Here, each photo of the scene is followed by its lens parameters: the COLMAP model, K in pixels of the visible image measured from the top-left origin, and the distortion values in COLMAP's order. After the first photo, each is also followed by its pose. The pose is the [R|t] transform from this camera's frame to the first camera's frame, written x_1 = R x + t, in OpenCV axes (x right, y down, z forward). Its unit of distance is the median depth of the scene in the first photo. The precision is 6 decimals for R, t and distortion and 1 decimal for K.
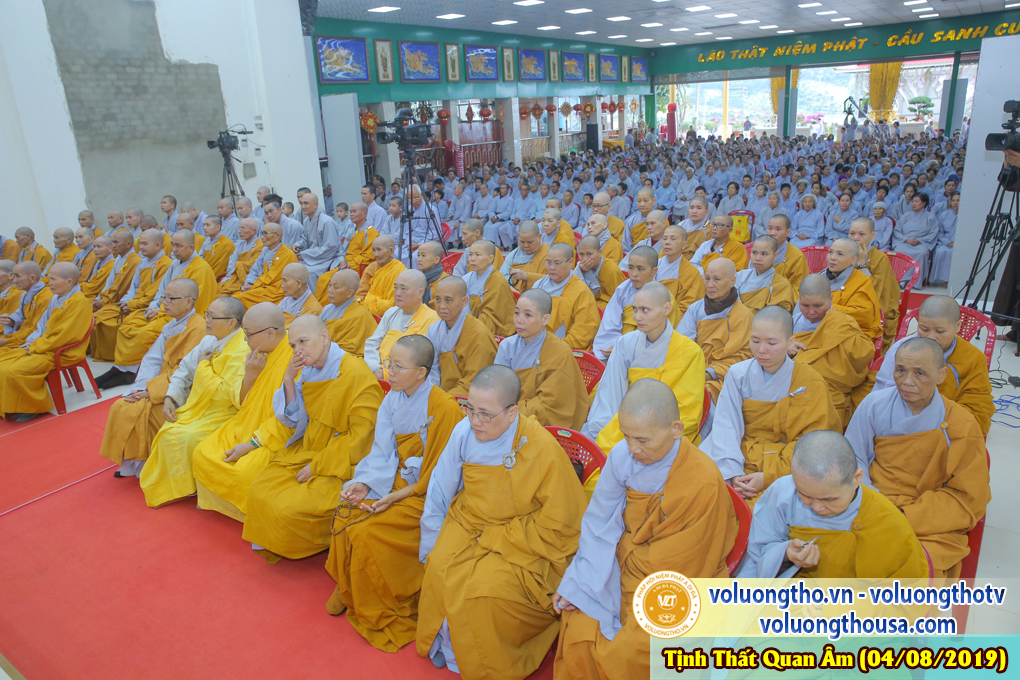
lens RADIAL K [[703.0, 0, 507.9], [0, 703.0, 334.0], [0, 0, 1]] dist [-0.113262, 0.088455]
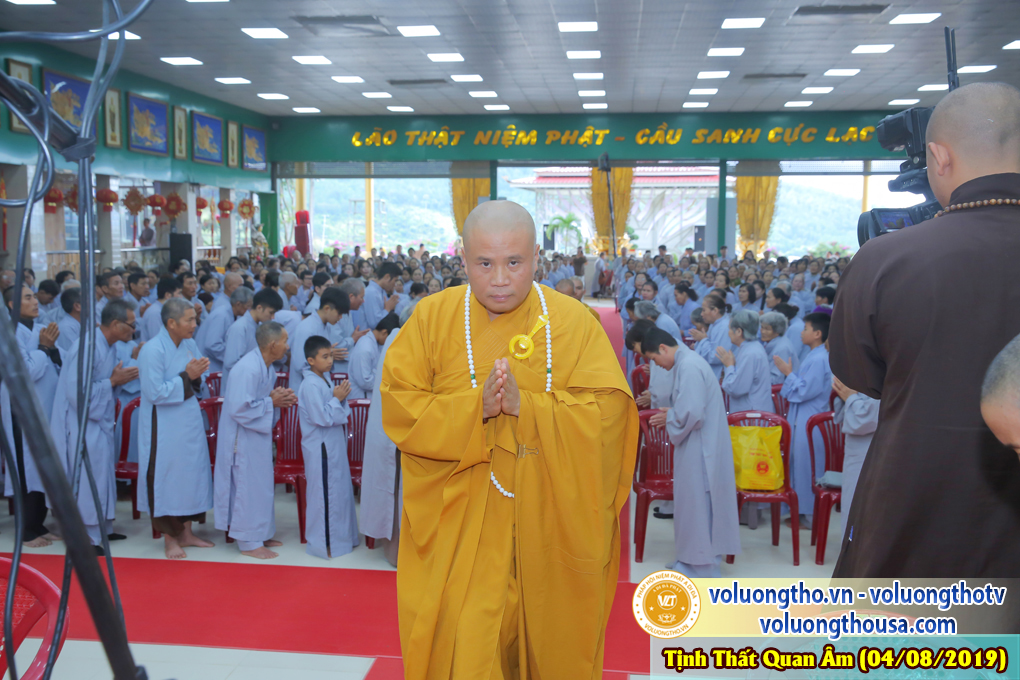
lens RADIAL K [[1004.9, 0, 511.1], [0, 1004.9, 336.9], [0, 0, 1]] dist [0.010550, 0.005230]
pose [[0.874455, 0.014085, 0.484902, -0.032515], [0.090414, 0.977332, -0.191437, -0.049032], [-0.476607, 0.211245, 0.853359, 0.222356]]
